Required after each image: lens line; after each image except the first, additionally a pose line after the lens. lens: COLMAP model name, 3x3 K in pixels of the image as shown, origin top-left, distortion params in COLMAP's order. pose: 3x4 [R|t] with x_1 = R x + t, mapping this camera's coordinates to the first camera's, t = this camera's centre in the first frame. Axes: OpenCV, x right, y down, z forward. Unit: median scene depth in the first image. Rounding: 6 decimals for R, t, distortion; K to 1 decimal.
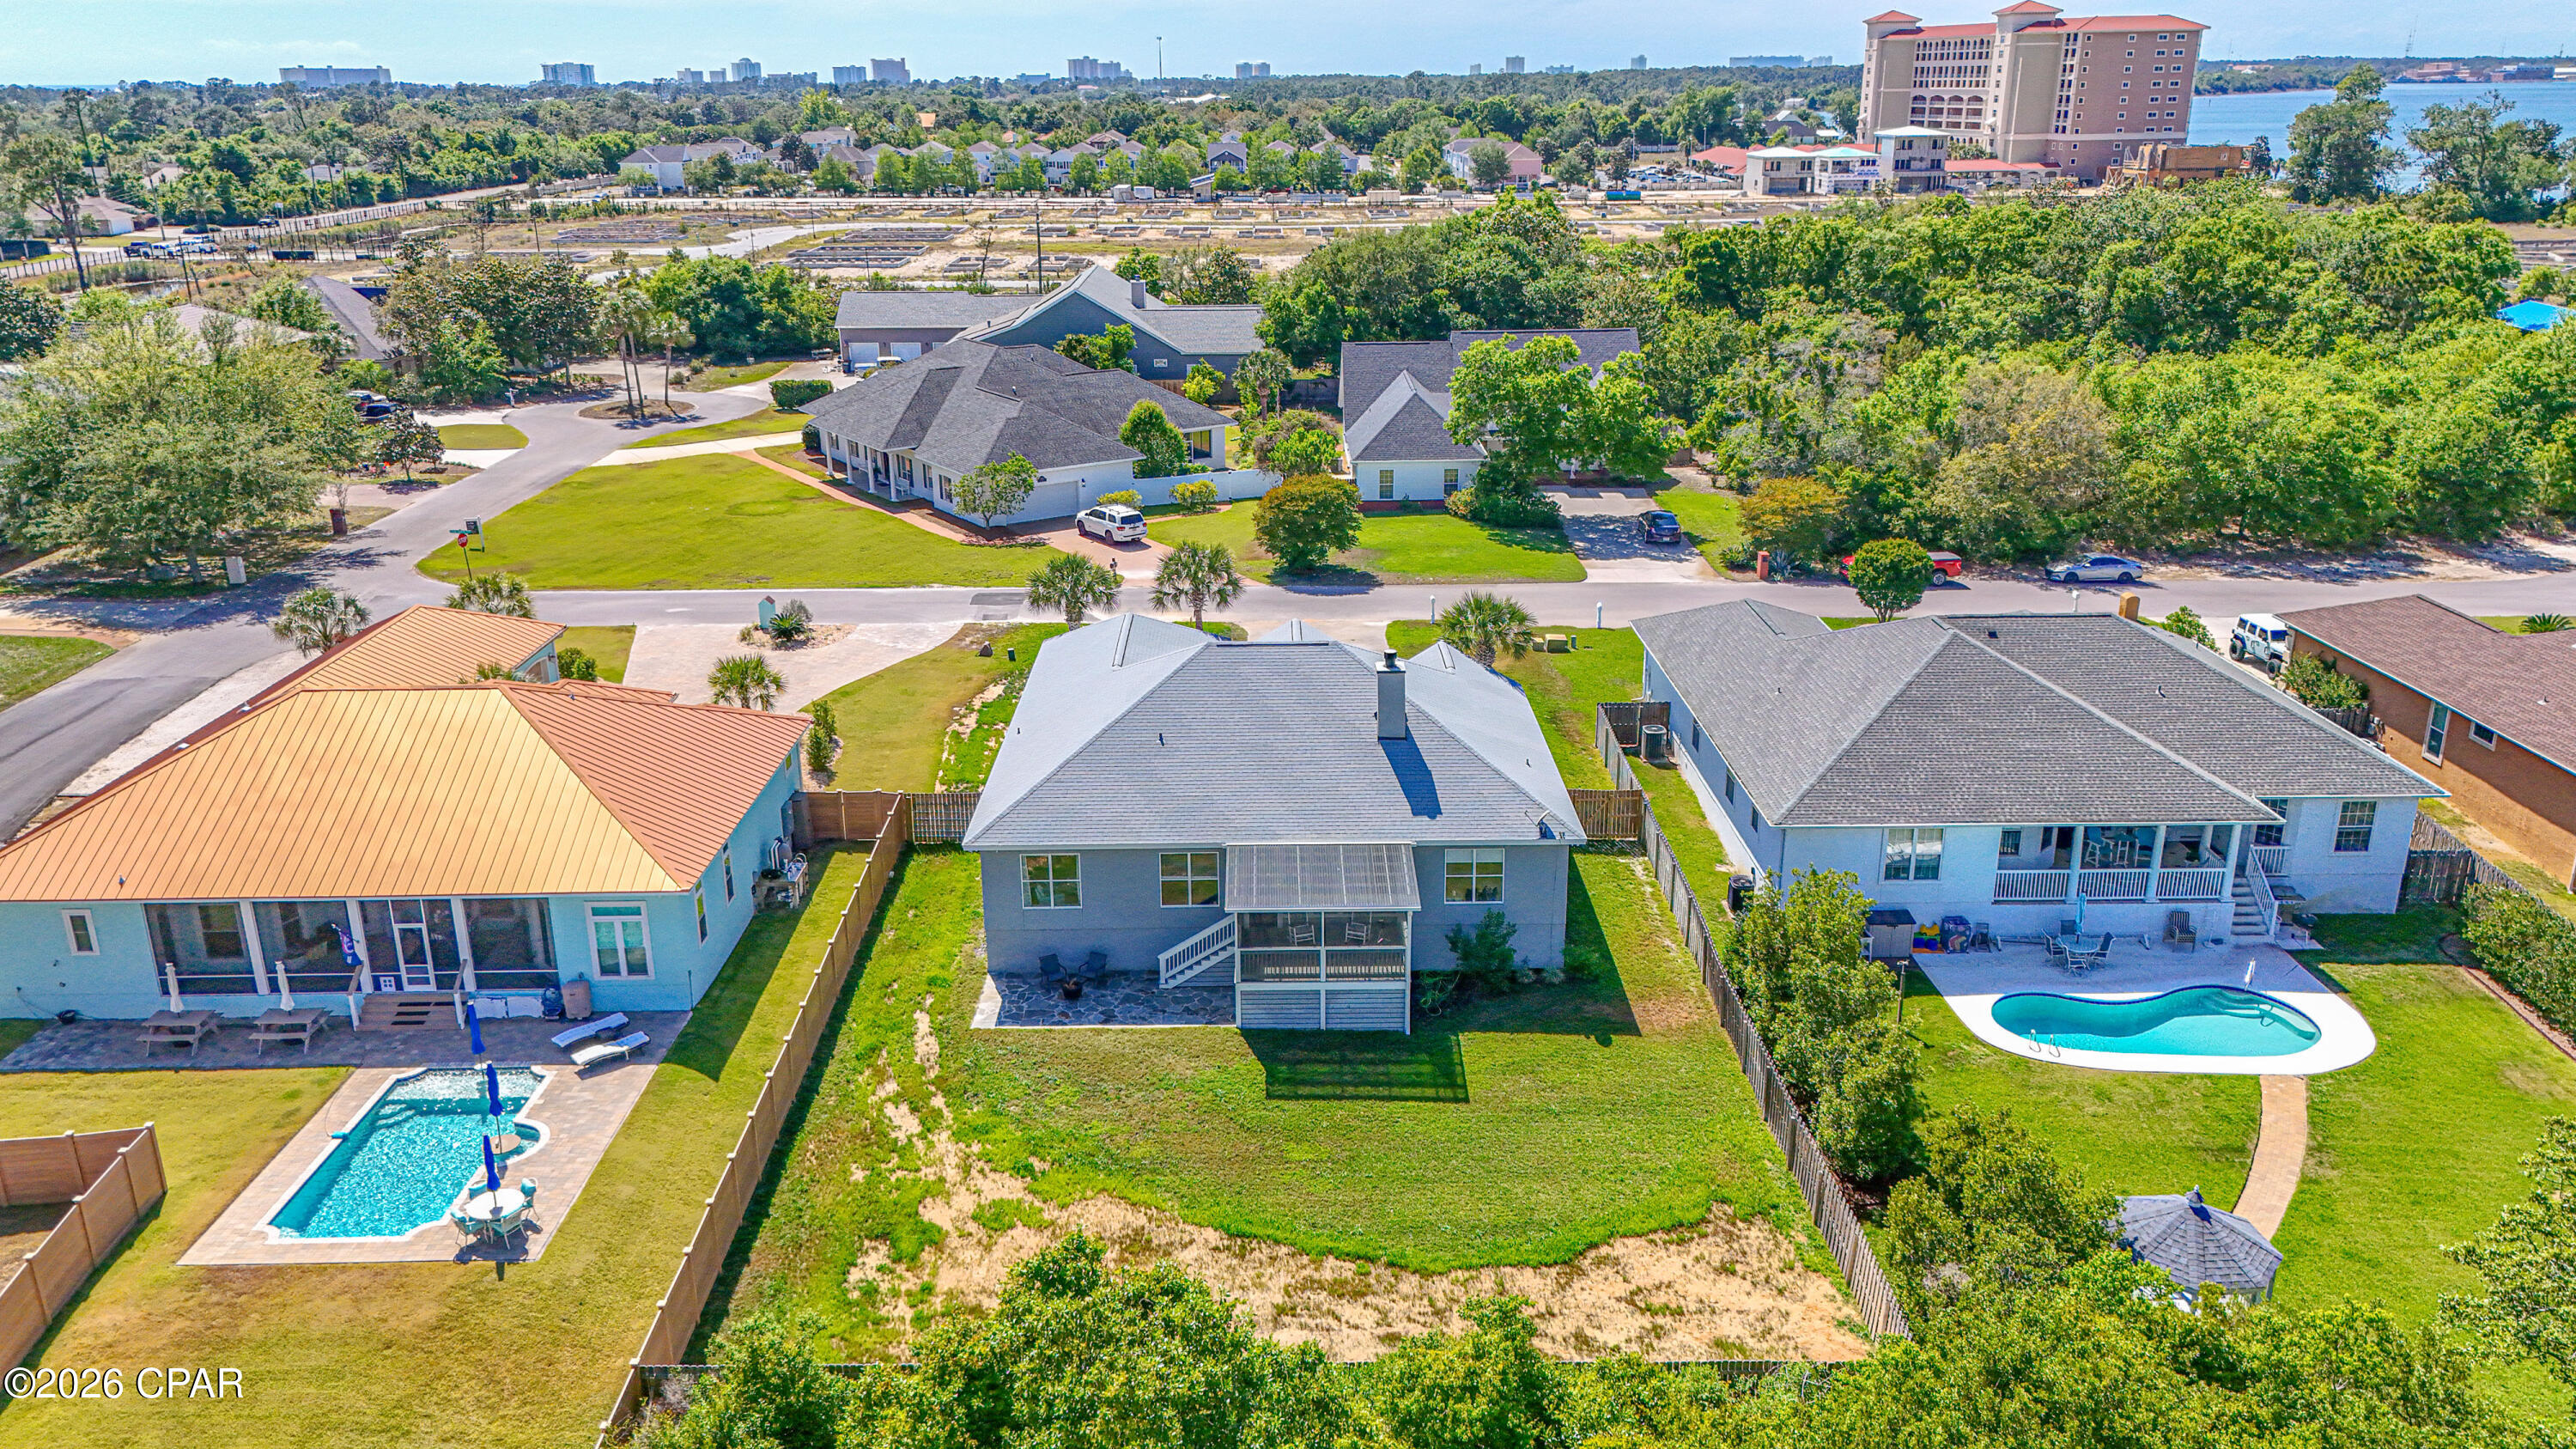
lens RADIAL K [[1897.7, 0, 1285.9], [0, 1897.7, 705.3], [0, 0, 1]] dist [0.081398, -0.078271]
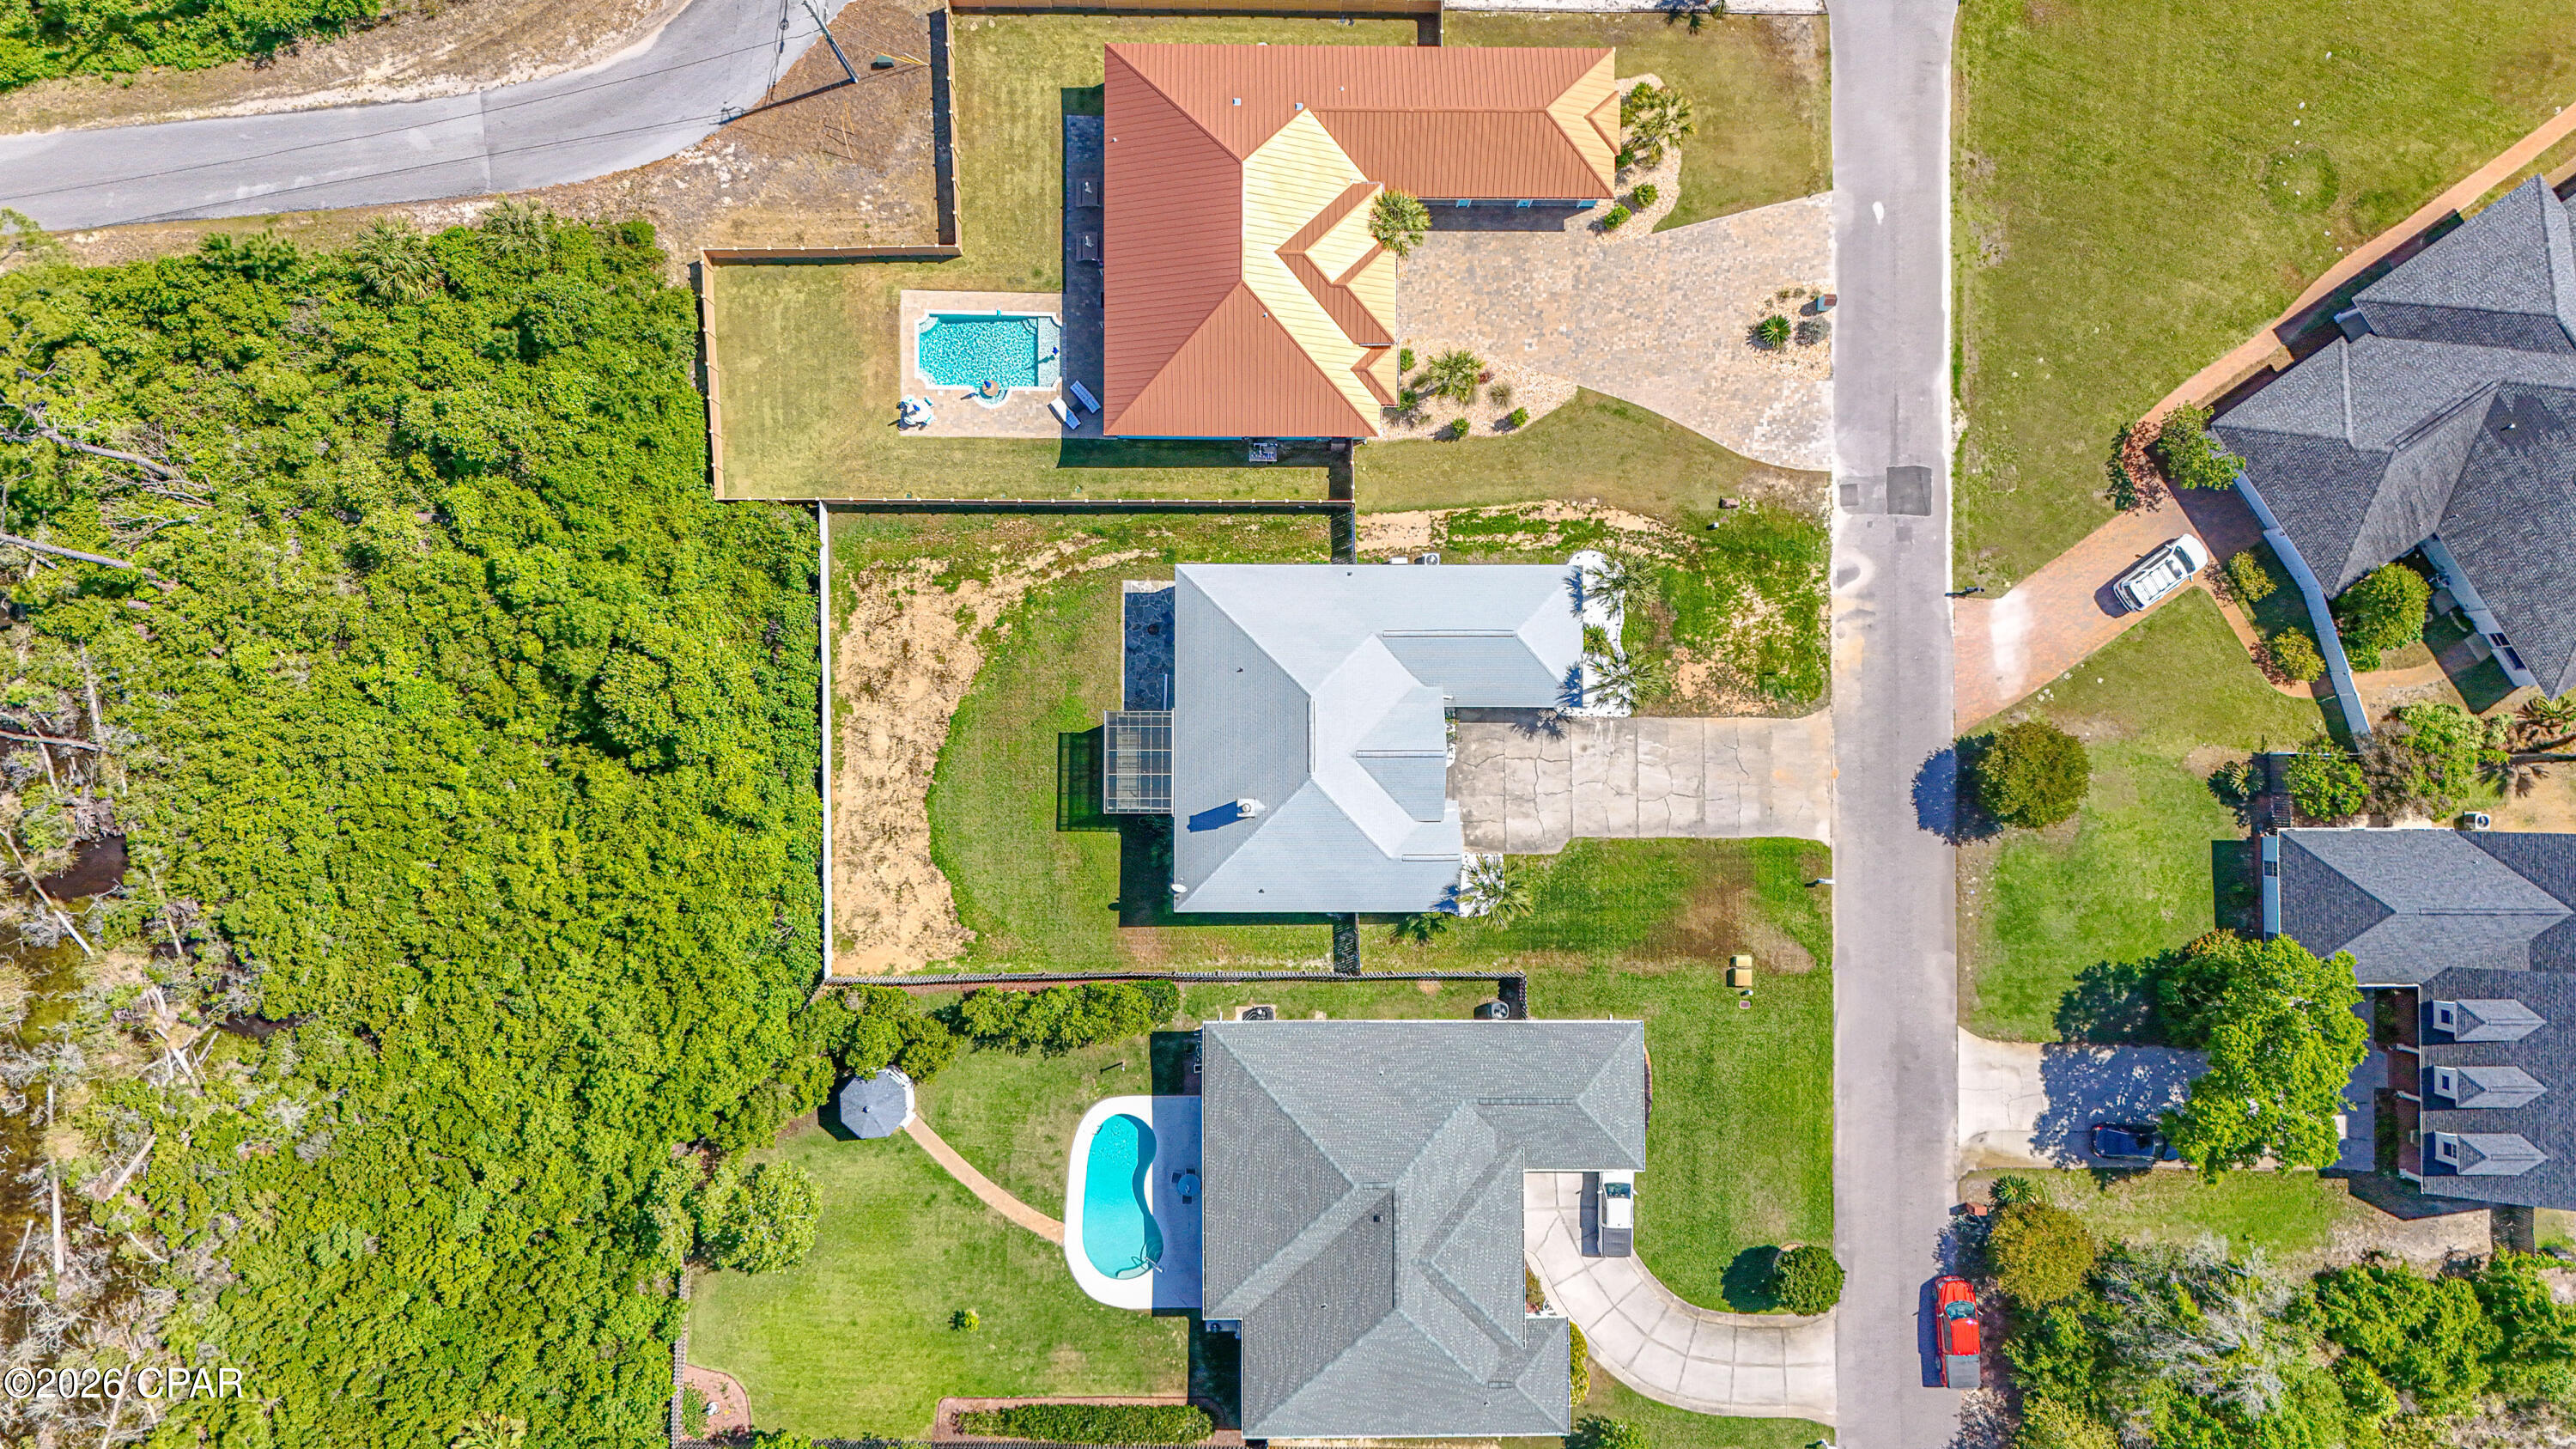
lens RADIAL K [[1897.7, 0, 1291.9], [0, 1897.7, 723.6], [0, 0, 1]] dist [0.081398, -0.078271]
pose [[-0.011935, 0.999789, -0.016707, 0.009745], [-0.333453, 0.011772, 0.942693, -1.640005], [0.942691, 0.016823, 0.333242, 0.503215]]
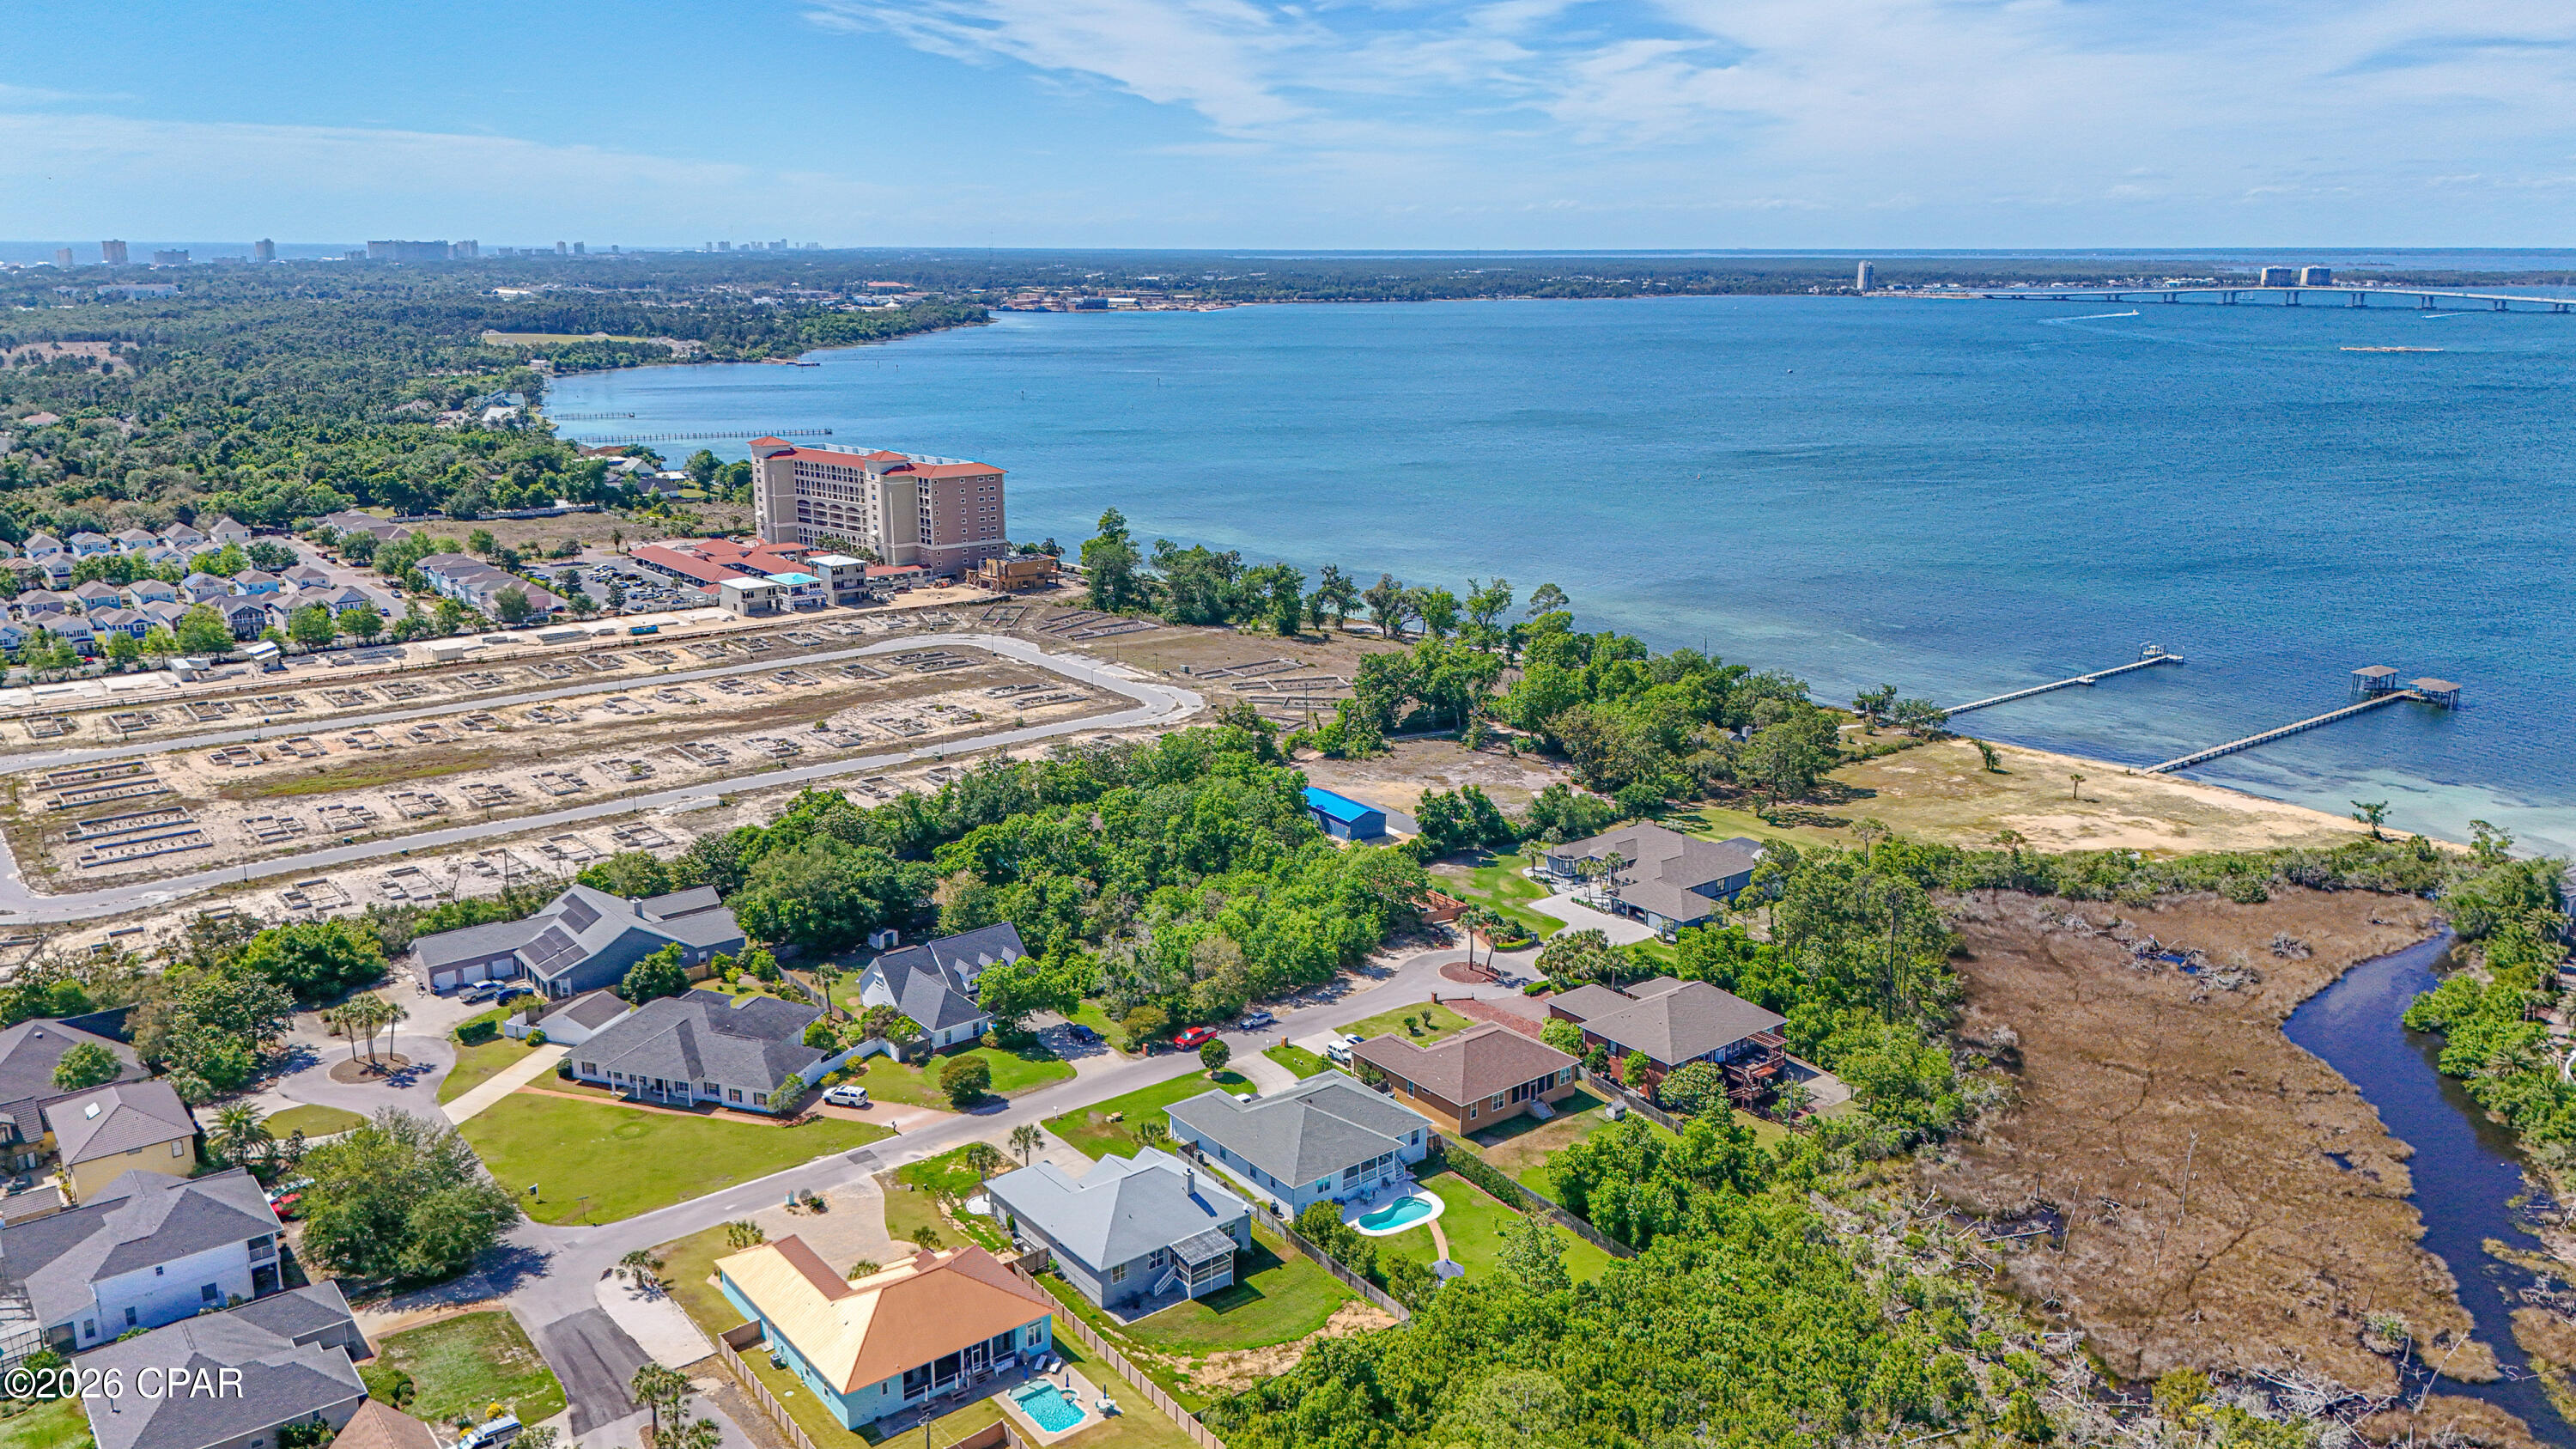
lens RADIAL K [[1897.7, 0, 1286.0], [0, 1897.7, 703.5], [0, 0, 1]] dist [0.081398, -0.078271]
pose [[0.789736, -0.133669, 0.598707, -1.681776], [0.181517, 0.983186, -0.019925, -0.724057], [-0.585977, 0.124411, 0.800720, -1.818390]]
